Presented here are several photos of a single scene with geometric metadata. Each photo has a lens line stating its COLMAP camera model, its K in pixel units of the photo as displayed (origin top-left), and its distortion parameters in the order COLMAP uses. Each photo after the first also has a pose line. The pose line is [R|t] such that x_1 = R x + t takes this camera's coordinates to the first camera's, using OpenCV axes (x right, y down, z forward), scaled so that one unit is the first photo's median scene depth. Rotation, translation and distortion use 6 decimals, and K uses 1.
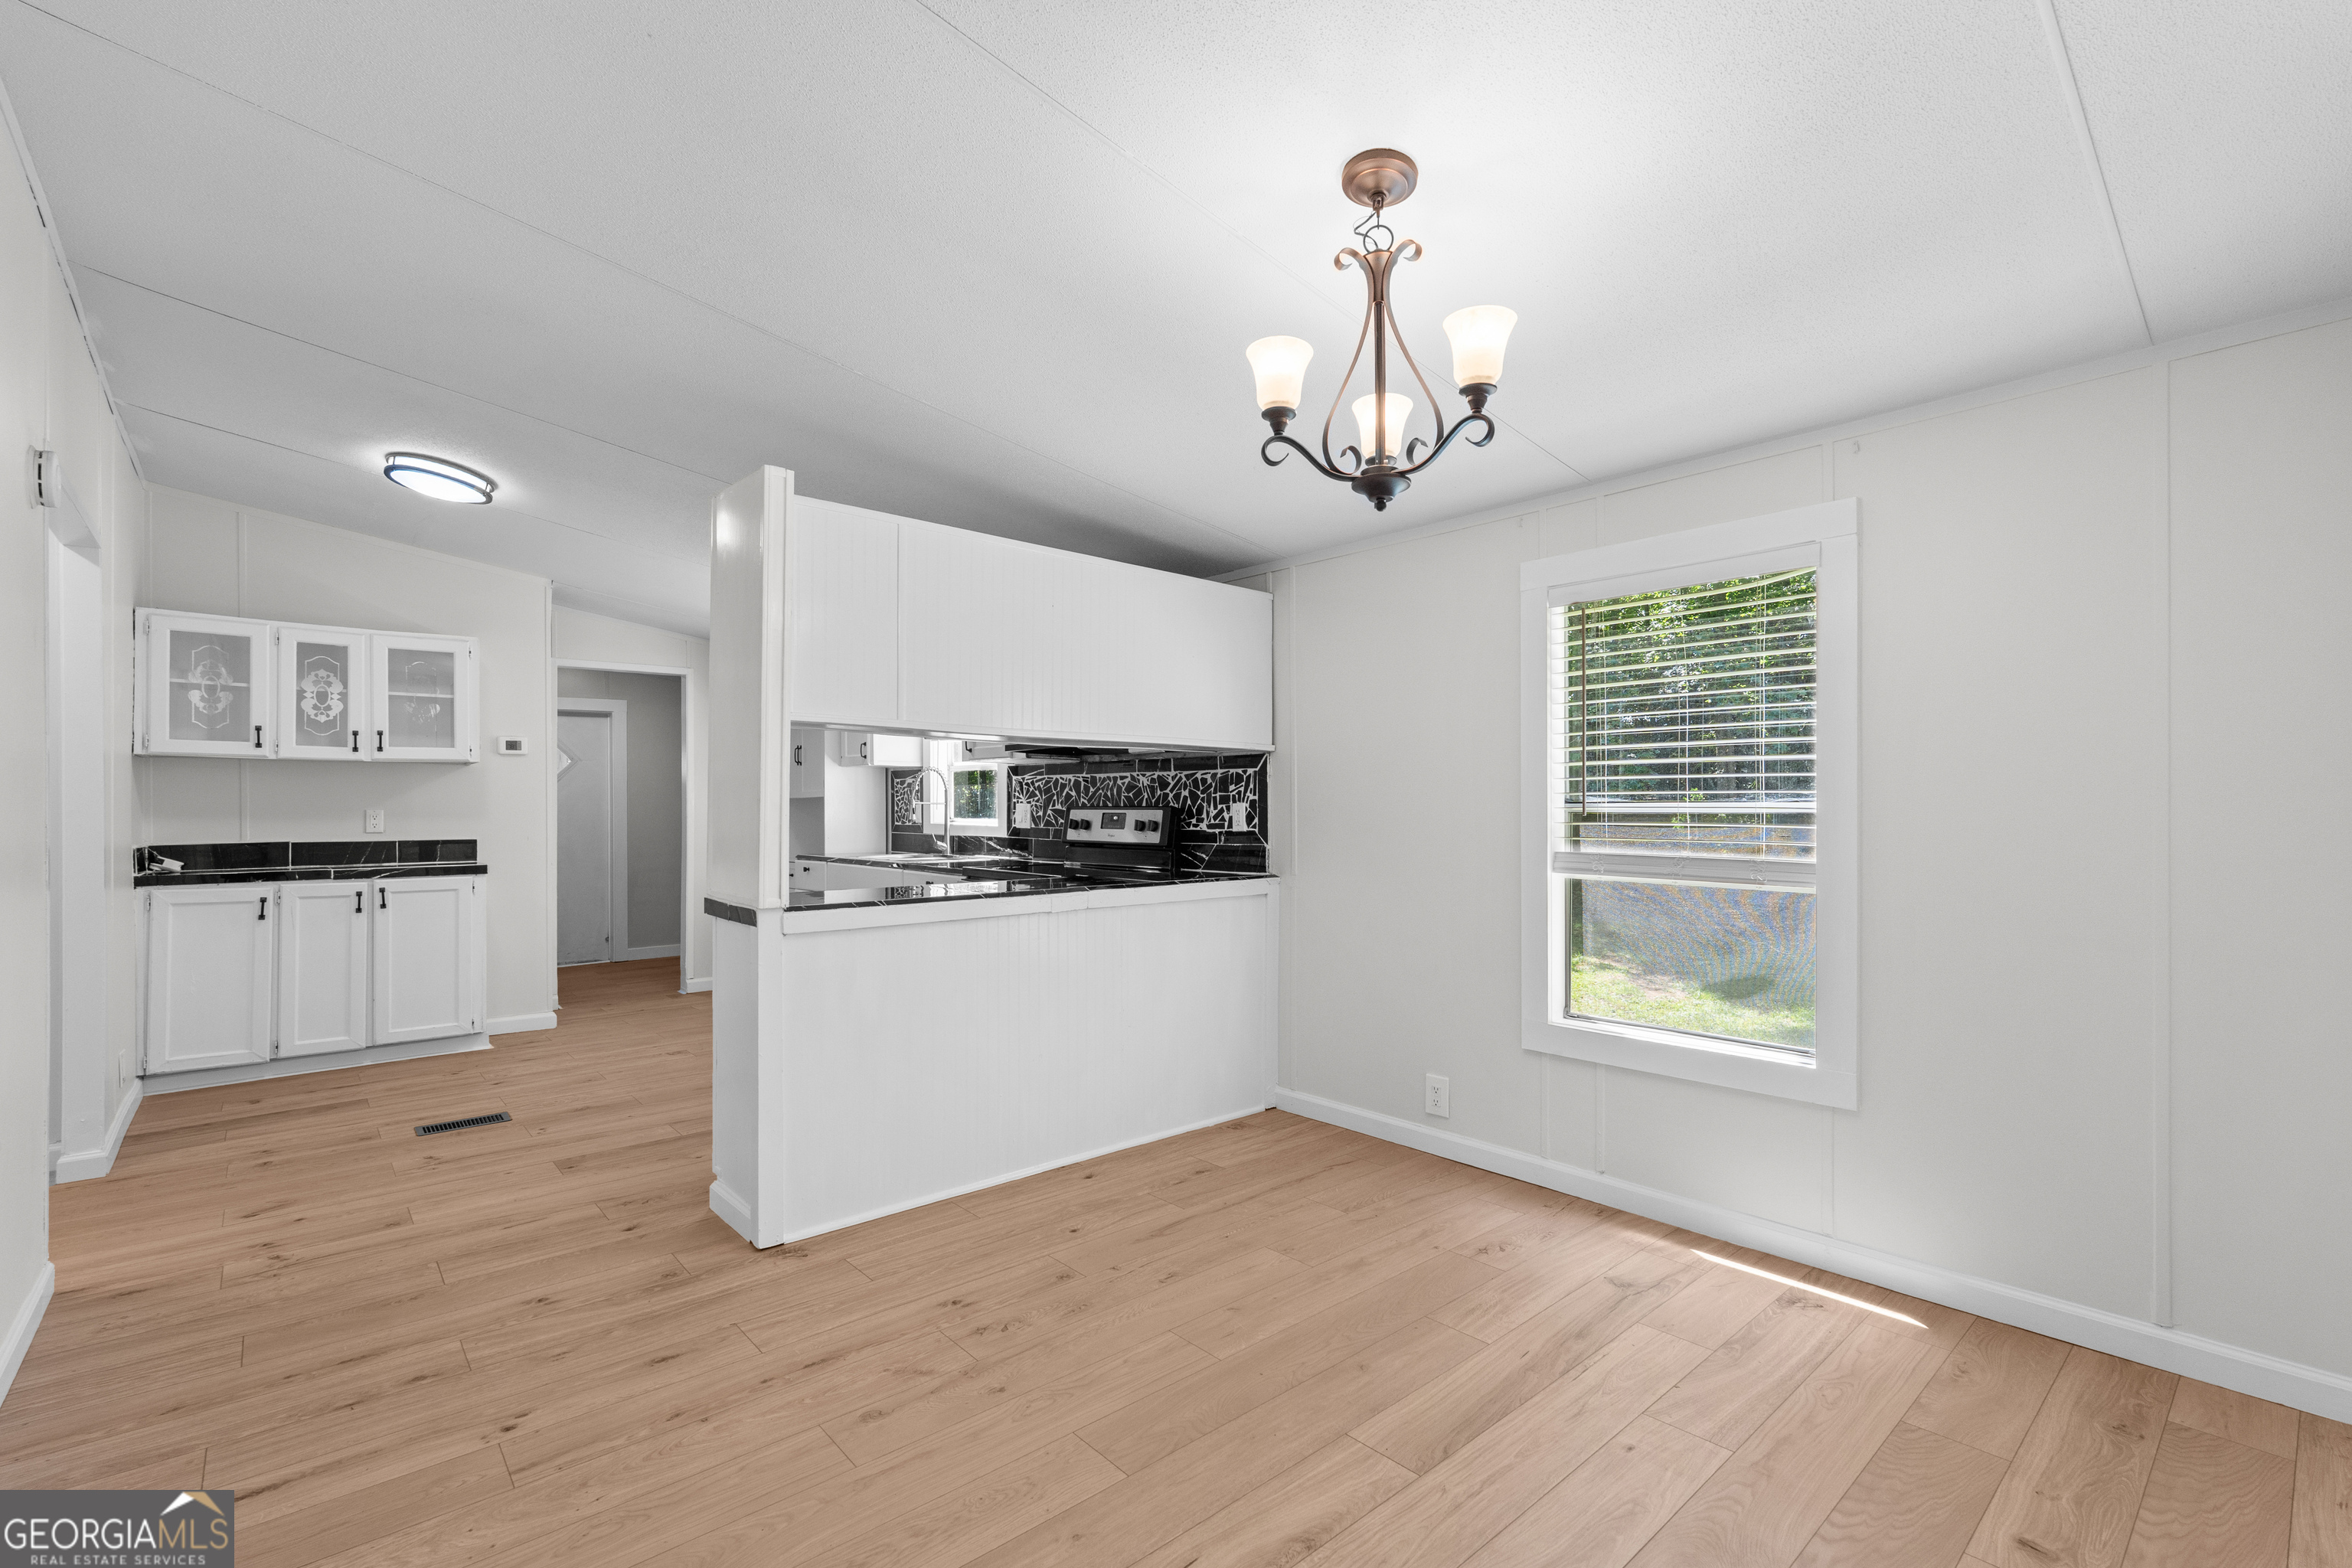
lens RADIAL K [[1040.2, 0, 1168.3], [0, 1040.2, 804.3], [0, 0, 1]] dist [0.000302, 0.000042]
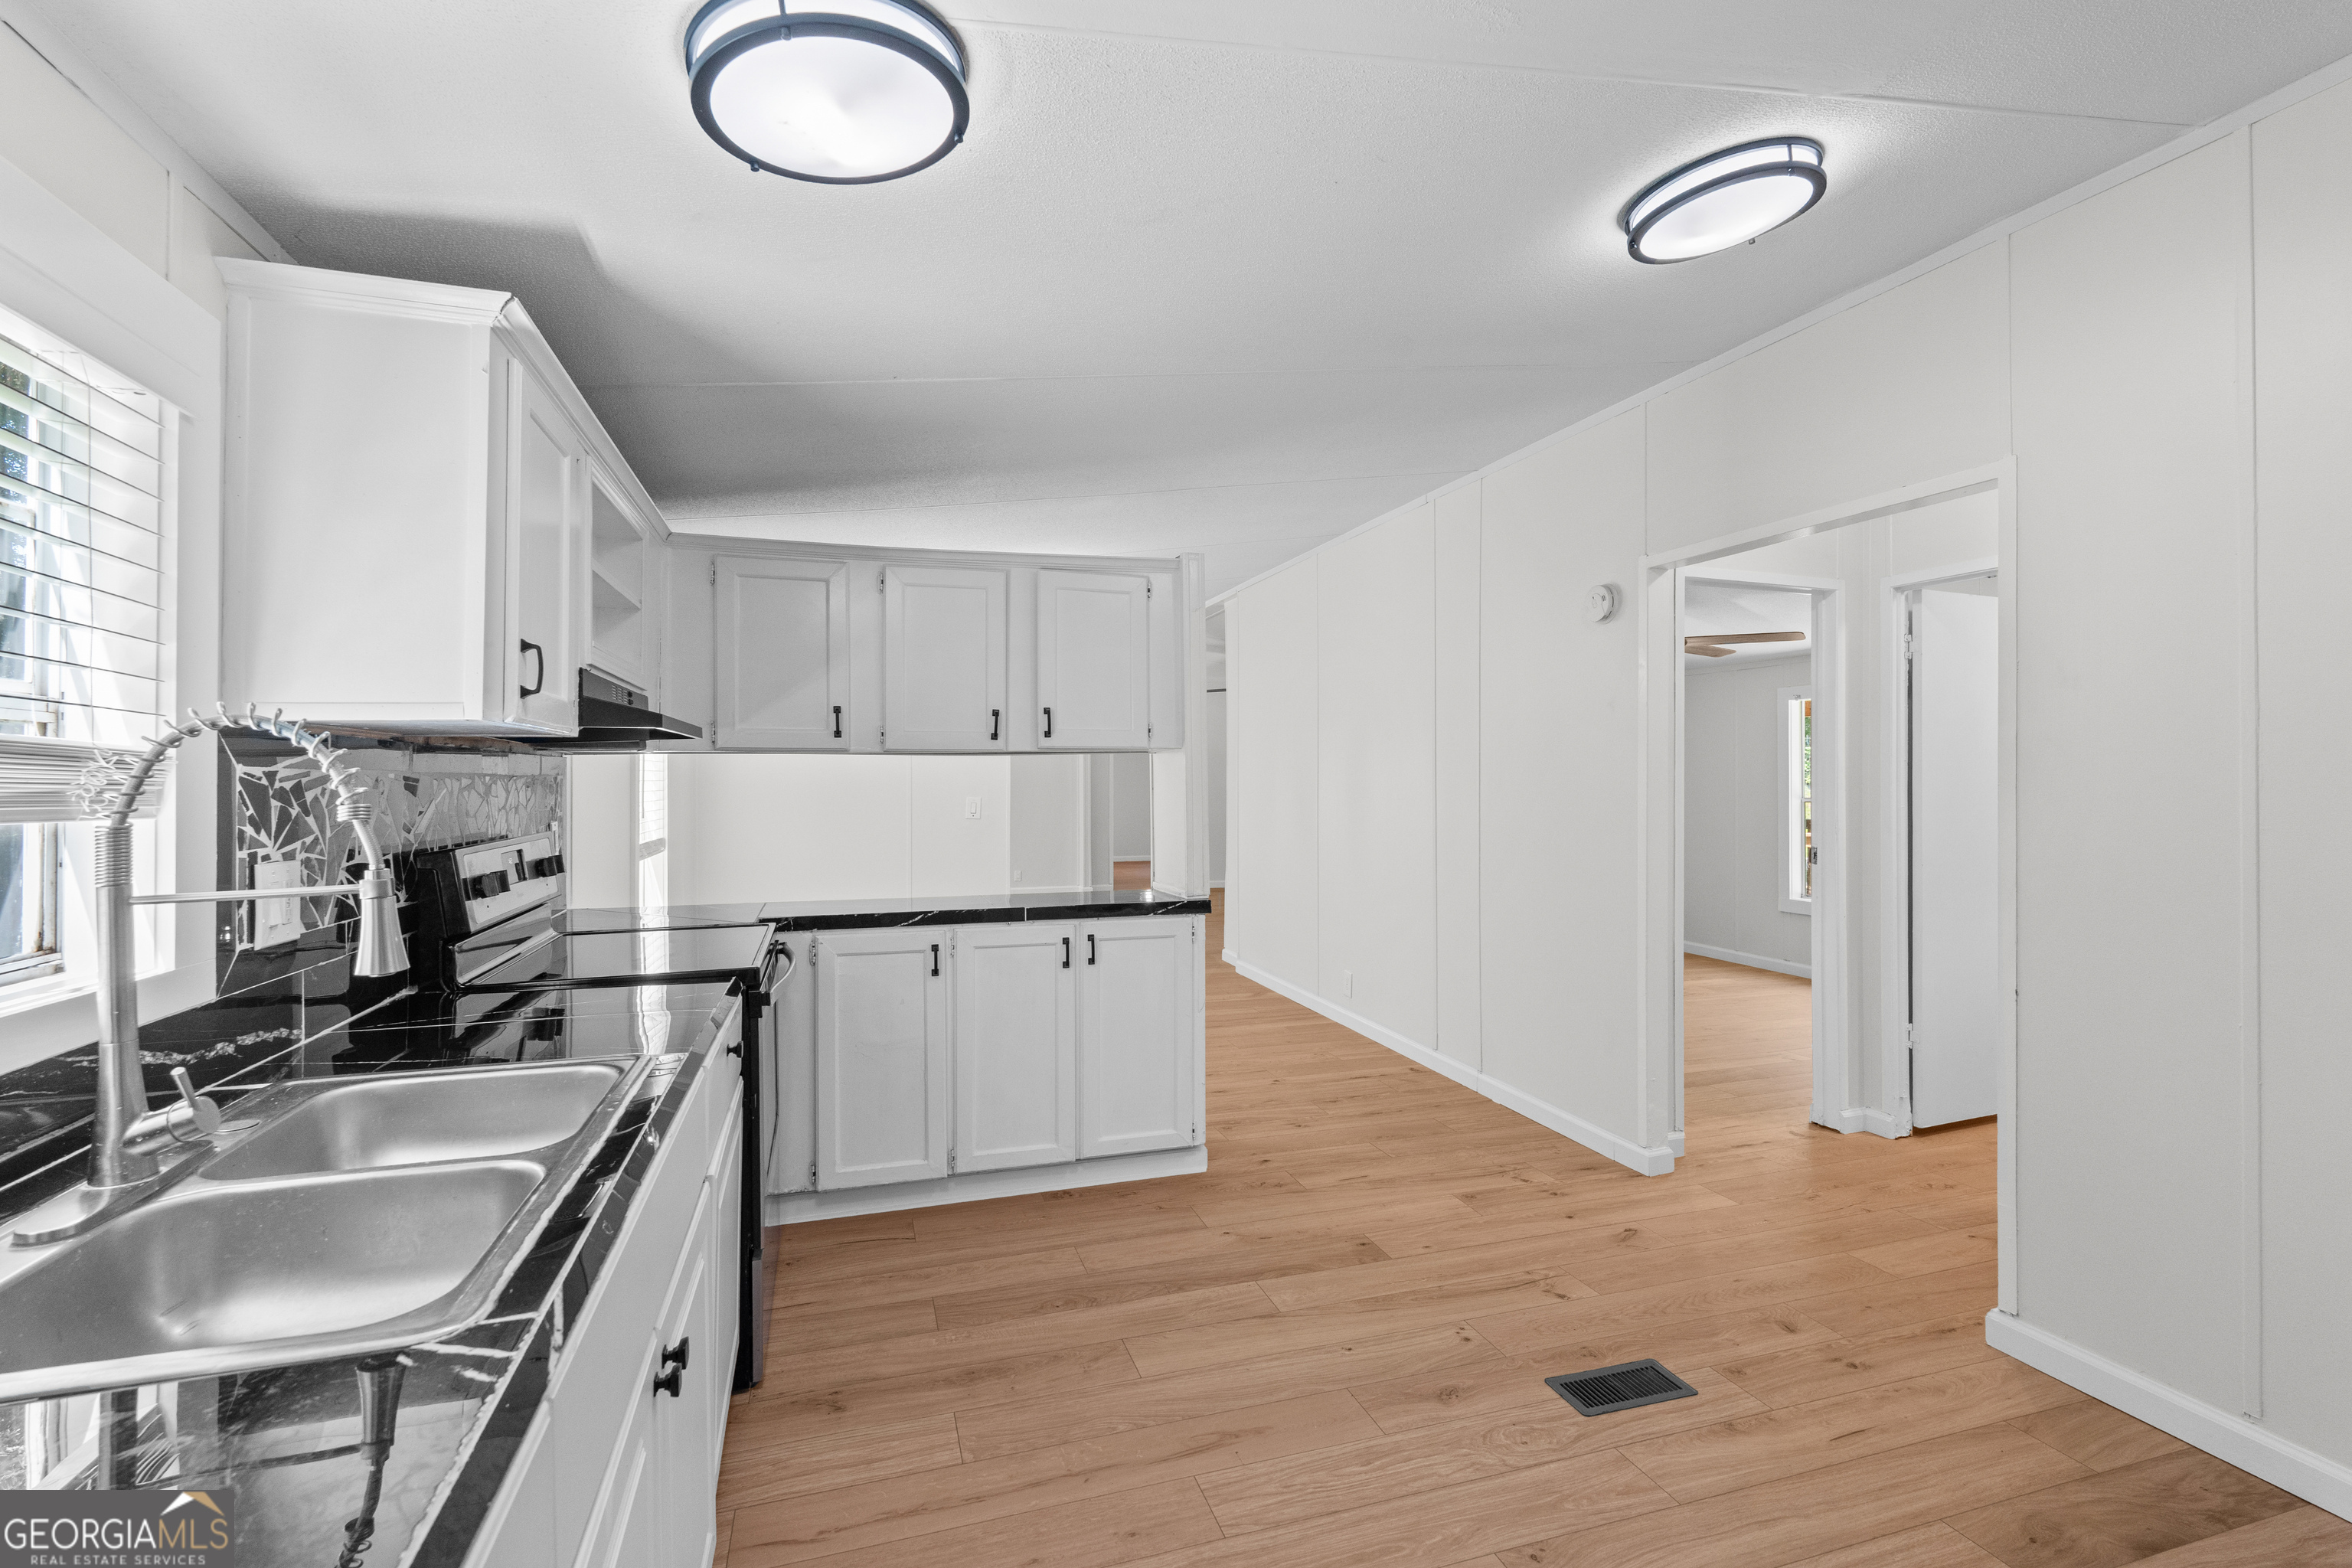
lens RADIAL K [[1024.4, 0, 1162.8], [0, 1024.4, 776.3], [0, 0, 1]] dist [-0.000294, 0.000057]
pose [[-0.916070, 0.004327, 0.400994, -0.568841], [0.001905, 0.999977, -0.006439, -0.026029], [-0.401013, -0.005134, -0.916058, 1.374790]]
